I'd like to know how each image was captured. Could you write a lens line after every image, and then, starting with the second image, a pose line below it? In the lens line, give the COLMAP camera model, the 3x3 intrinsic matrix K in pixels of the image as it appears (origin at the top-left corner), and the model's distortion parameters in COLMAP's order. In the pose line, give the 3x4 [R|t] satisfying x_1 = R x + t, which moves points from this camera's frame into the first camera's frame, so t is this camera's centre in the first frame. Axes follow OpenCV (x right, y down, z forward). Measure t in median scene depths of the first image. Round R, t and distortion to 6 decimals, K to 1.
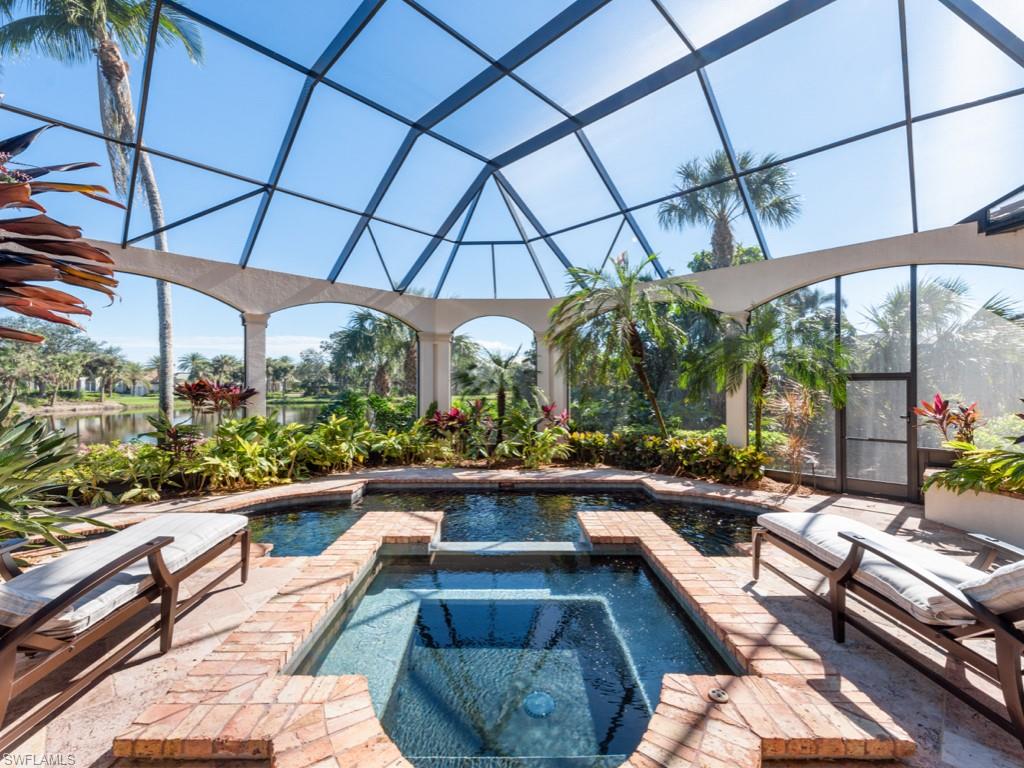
lens RADIAL K [[447.2, 0, 507.4], [0, 447.2, 384.9], [0, 0, 1]] dist [0.010288, -0.000332]
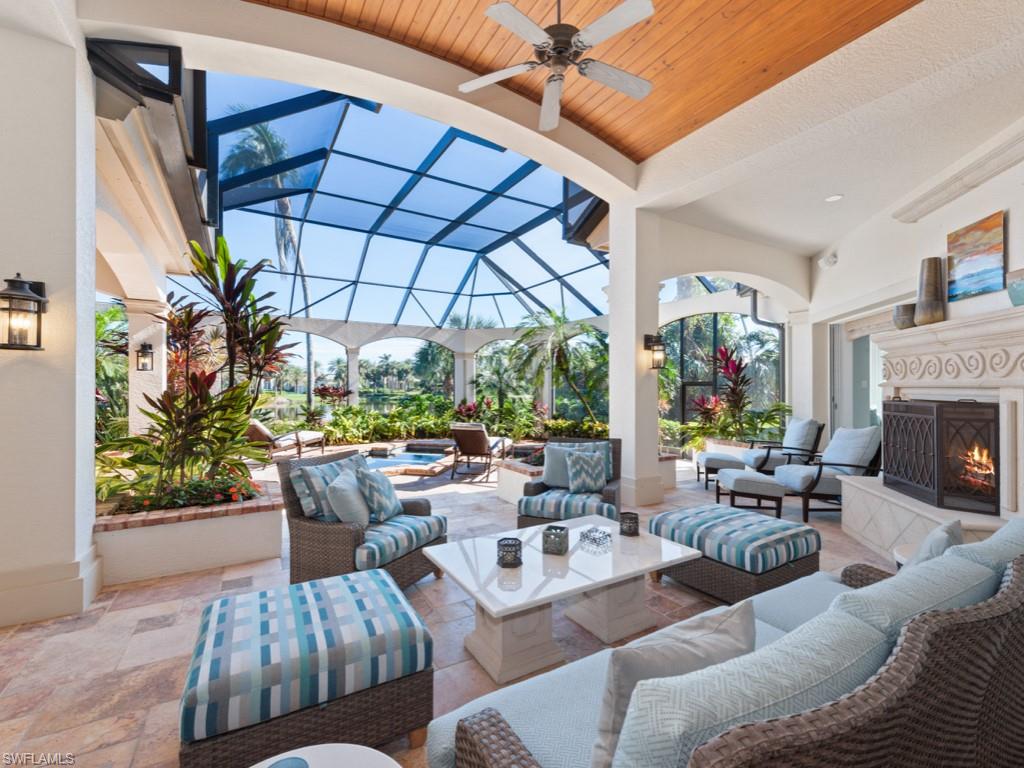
lens RADIAL K [[447.2, 0, 507.4], [0, 447.2, 384.9], [0, 0, 1]] dist [0.010288, -0.000332]
pose [[0.968105, -0.001279, -0.250540, 0.411231], [0.002222, 0.999991, 0.003480, -0.014387], [0.250534, -0.003926, 0.968100, -0.484335]]
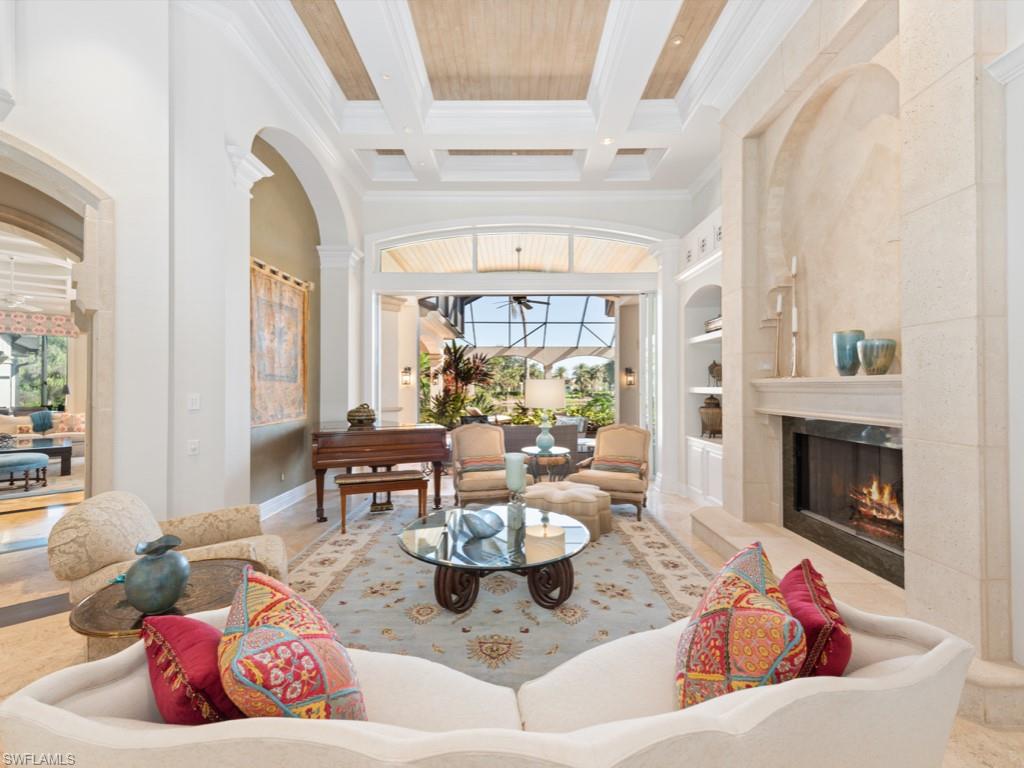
lens RADIAL K [[447.2, 0, 507.4], [0, 447.2, 384.9], [0, 0, 1]] dist [0.010288, -0.000332]
pose [[0.699621, -0.007647, -0.714473, 0.999653], [0.006938, 0.999968, -0.003908, -0.028603], [0.714481, -0.002223, 0.699652, -0.873335]]
